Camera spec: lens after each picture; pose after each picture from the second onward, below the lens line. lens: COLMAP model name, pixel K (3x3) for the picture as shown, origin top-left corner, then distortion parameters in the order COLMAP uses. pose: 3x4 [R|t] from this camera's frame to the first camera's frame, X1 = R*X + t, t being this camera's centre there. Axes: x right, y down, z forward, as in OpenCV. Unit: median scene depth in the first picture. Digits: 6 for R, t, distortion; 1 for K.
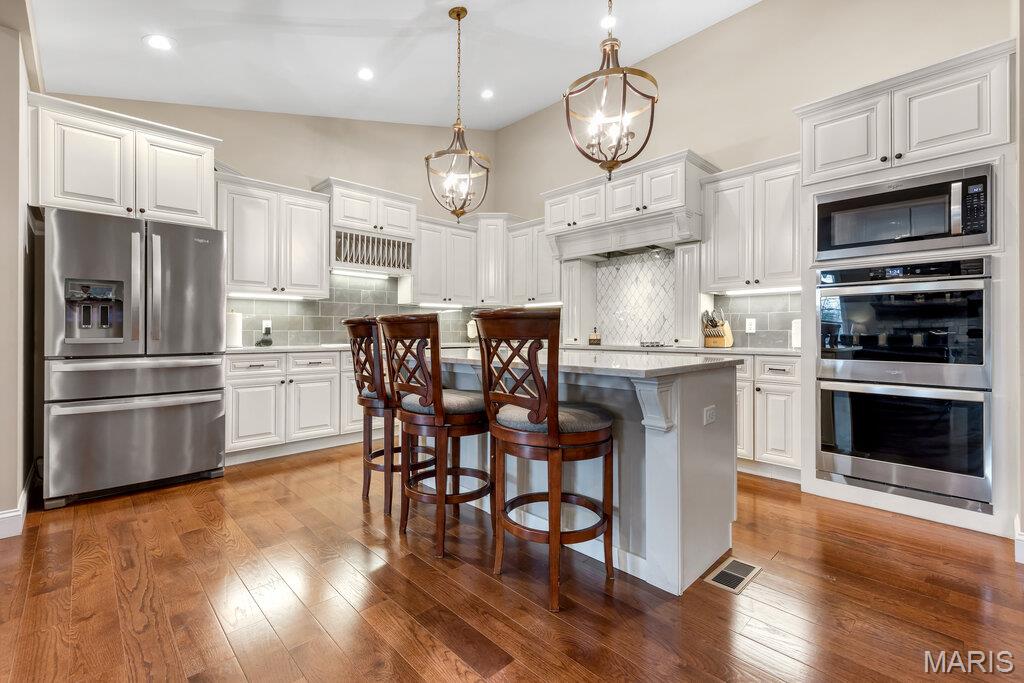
lens RADIAL K [[453.3, 0, 511.0], [0, 453.3, 334.1], [0, 0, 1]] dist [0.004730, 0.000004]
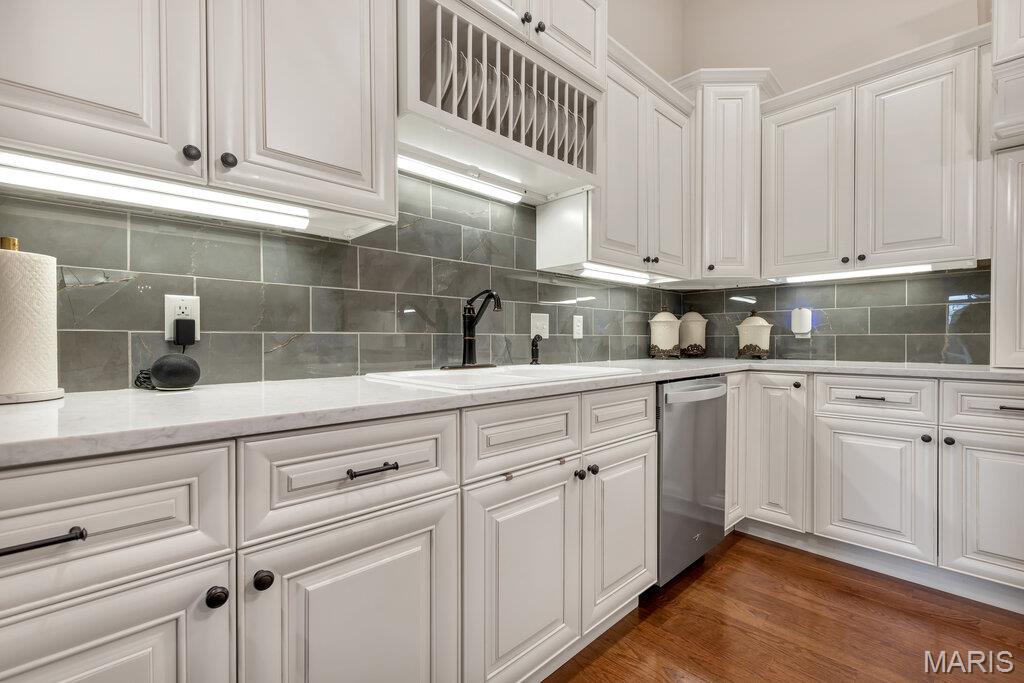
lens RADIAL K [[453.3, 0, 515.5], [0, 453.3, 341.4], [0, 0, 1]] dist [0.004730, 0.000004]
pose [[0.999698, -0.002677, 0.024415, -0.326080], [0.002721, 0.999995, -0.001782, -0.000284], [-0.024410, 0.001848, 0.999700, 0.688214]]
